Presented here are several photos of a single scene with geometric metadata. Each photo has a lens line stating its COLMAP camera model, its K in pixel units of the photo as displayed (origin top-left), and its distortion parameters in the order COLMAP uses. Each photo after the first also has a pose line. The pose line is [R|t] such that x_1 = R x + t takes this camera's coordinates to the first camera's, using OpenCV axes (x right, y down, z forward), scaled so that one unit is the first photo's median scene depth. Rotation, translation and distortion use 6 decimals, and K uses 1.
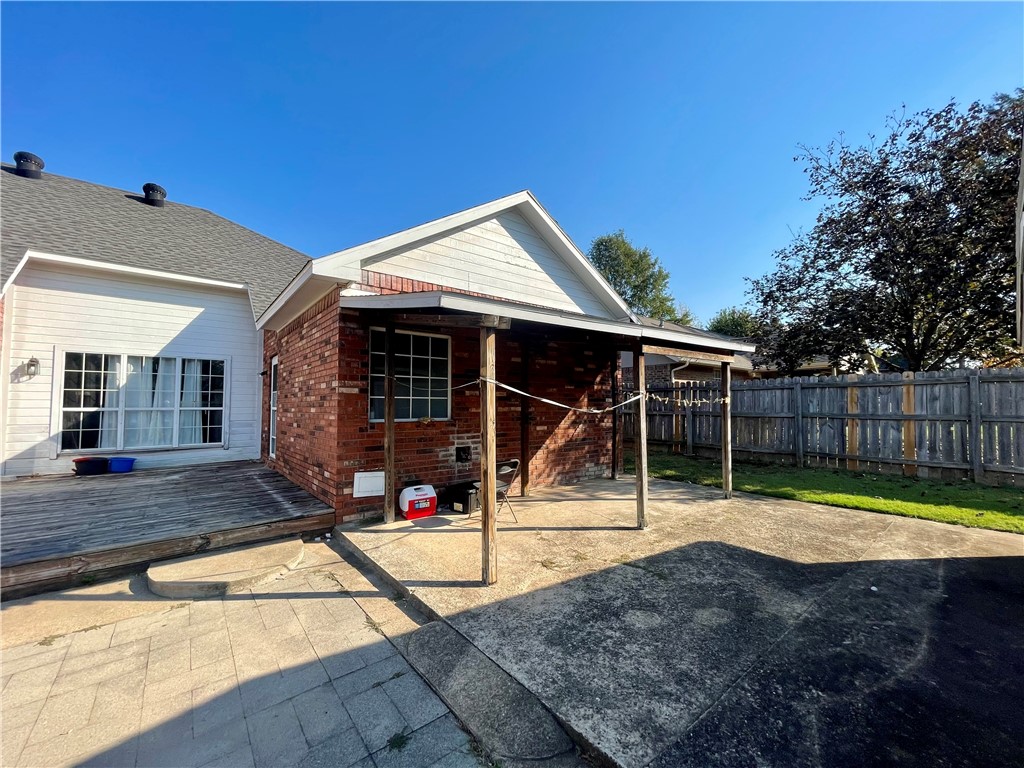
lens RADIAL K [[414.0, 0, 508.8], [0, 414.0, 384.5], [0, 0, 1]] dist [0.008278, 0.000665]
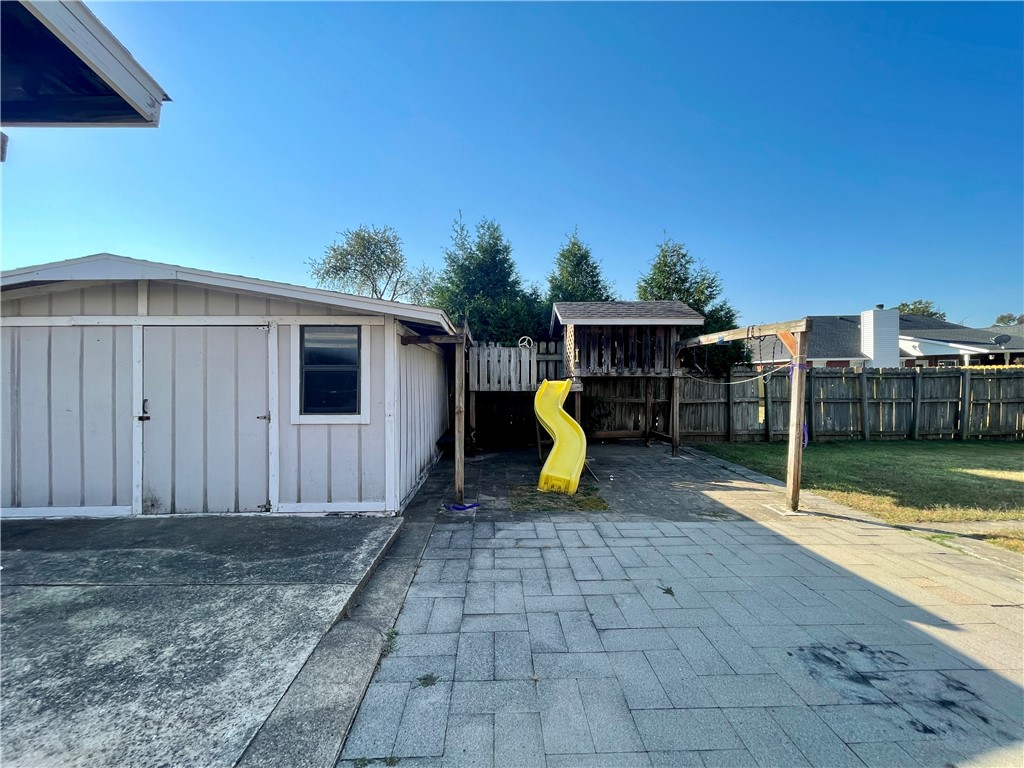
lens RADIAL K [[414.0, 0, 508.4], [0, 414.0, 382.9], [0, 0, 1]] dist [0.008278, 0.000665]
pose [[-0.803303, 0.014291, 0.595399, -0.767777], [-0.009270, 0.999291, -0.036493, 0.092308], [-0.595498, -0.034834, -0.802601, 1.254032]]
